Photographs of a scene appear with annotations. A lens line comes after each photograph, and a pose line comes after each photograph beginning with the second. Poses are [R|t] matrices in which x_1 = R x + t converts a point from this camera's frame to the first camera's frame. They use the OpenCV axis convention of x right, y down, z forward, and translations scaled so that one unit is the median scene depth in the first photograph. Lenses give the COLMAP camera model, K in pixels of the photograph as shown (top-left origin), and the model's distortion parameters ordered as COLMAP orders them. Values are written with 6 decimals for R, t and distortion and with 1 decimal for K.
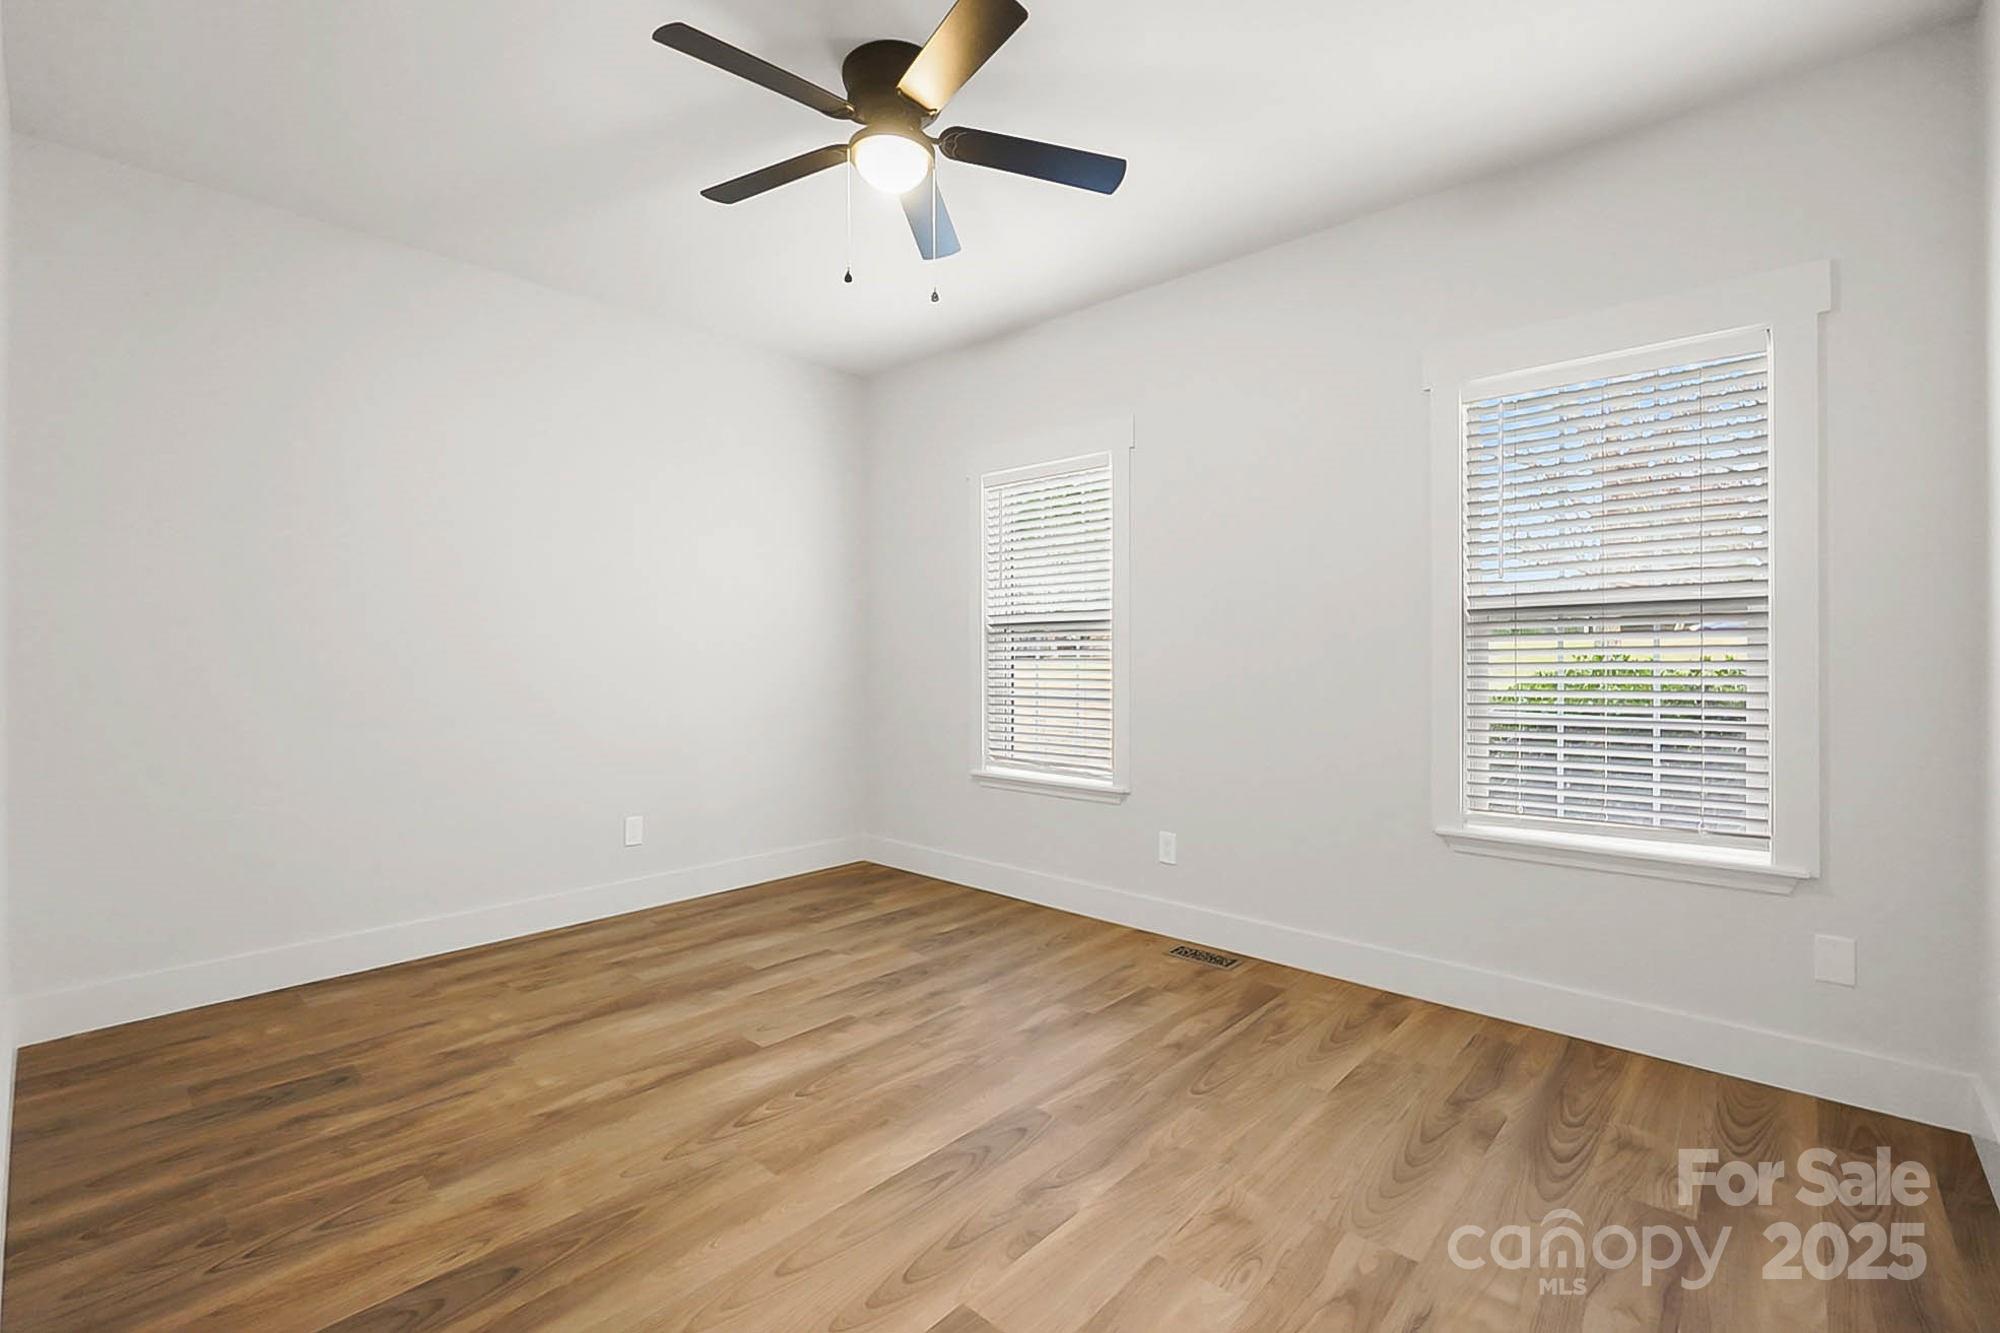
lens RADIAL K [[873.0, 0, 969.0], [0, 873.0, 652.2], [0, 0, 1]] dist [-0.003066, -0.000733]
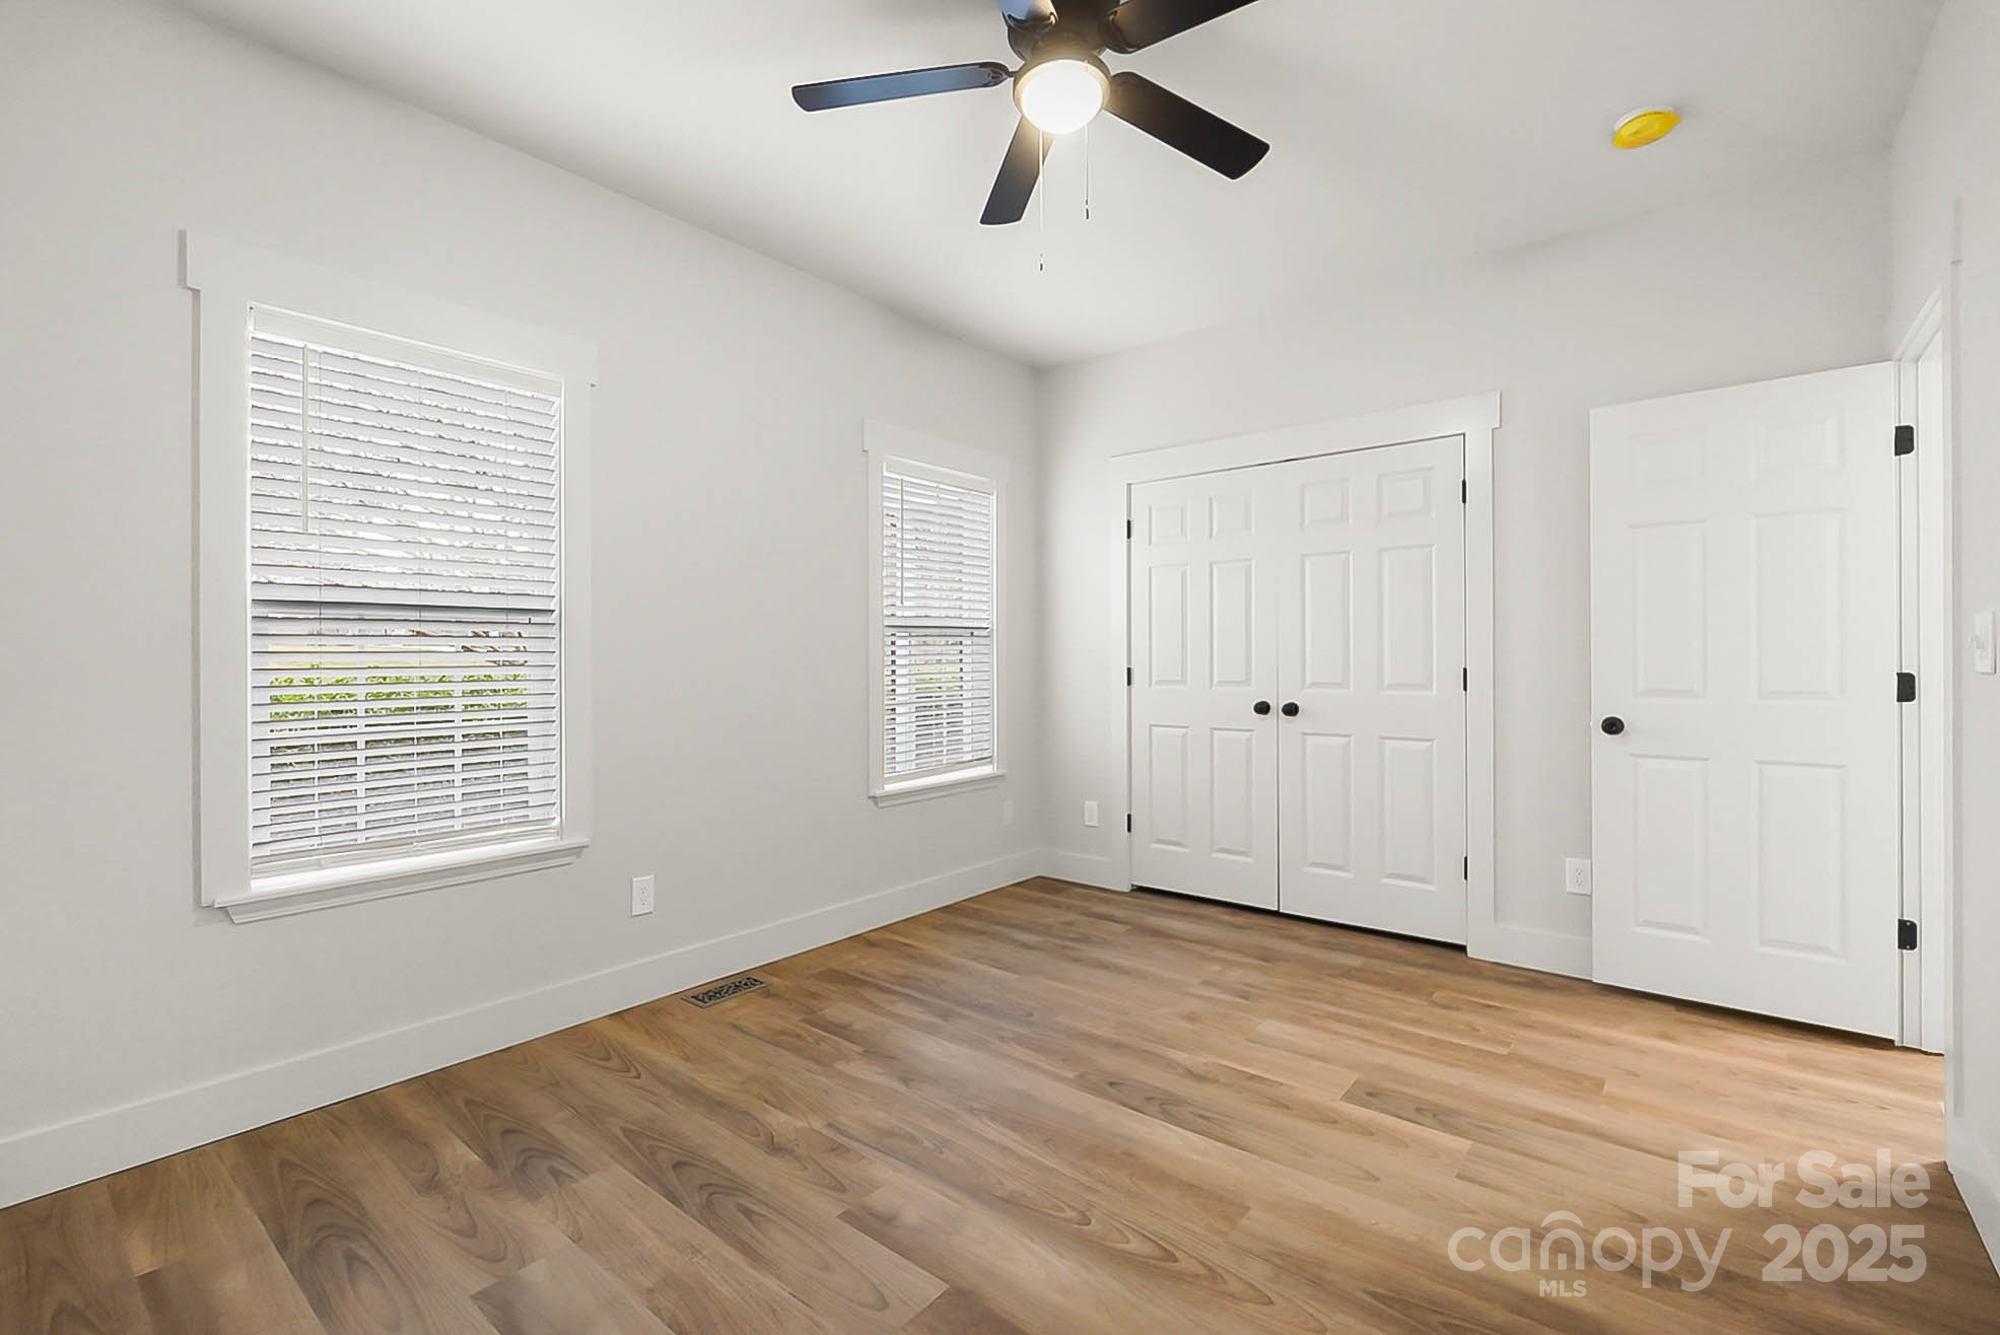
lens RADIAL K [[873.0, 0, 969.0], [0, 873.0, 653.2], [0, 0, 1]] dist [-0.003066, -0.000733]
pose [[-0.053672, 0.005222, 0.998545, -0.814312], [-0.001251, 0.999985, -0.005296, -0.009259], [-0.998558, -0.001533, -0.053665, 0.945669]]
